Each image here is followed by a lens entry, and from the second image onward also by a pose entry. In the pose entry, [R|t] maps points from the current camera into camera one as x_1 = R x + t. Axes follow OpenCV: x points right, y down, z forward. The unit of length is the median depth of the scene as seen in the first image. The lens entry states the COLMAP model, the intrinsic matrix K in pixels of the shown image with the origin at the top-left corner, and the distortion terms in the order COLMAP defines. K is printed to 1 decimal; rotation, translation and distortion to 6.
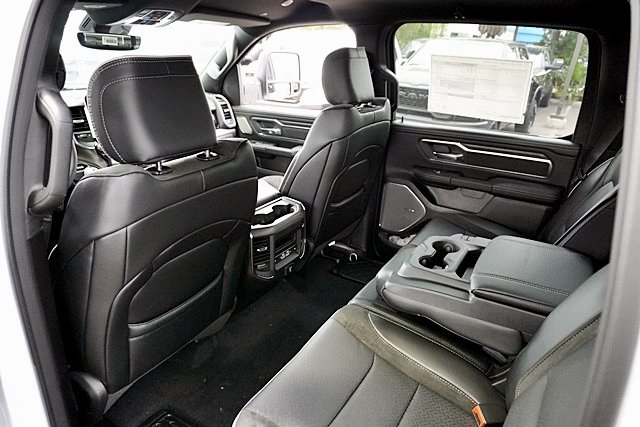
lens RADIAL K [[430.0, 0, 323.6], [0, 430.0, 215.0], [0, 0, 1]] dist [-0.048647, 0.033078]
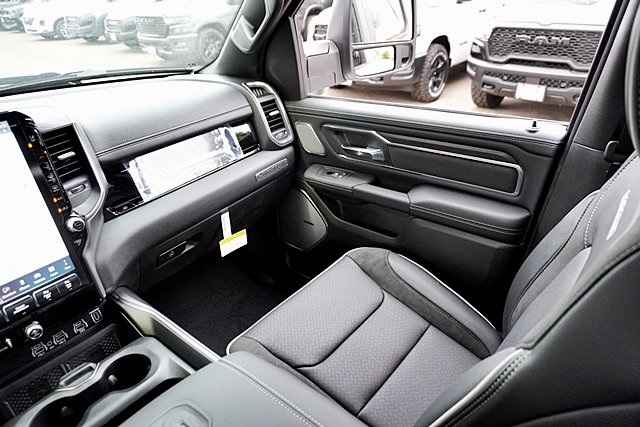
lens RADIAL K [[430.0, 0, 323.6], [0, 430.0, 215.0], [0, 0, 1]] dist [-0.048647, 0.033078]
pose [[0.984026, -0.001791, -0.178016, -0.087454], [0.021508, 0.993821, 0.108893, -0.197056], [0.176721, -0.110982, 0.977984, 0.554534]]
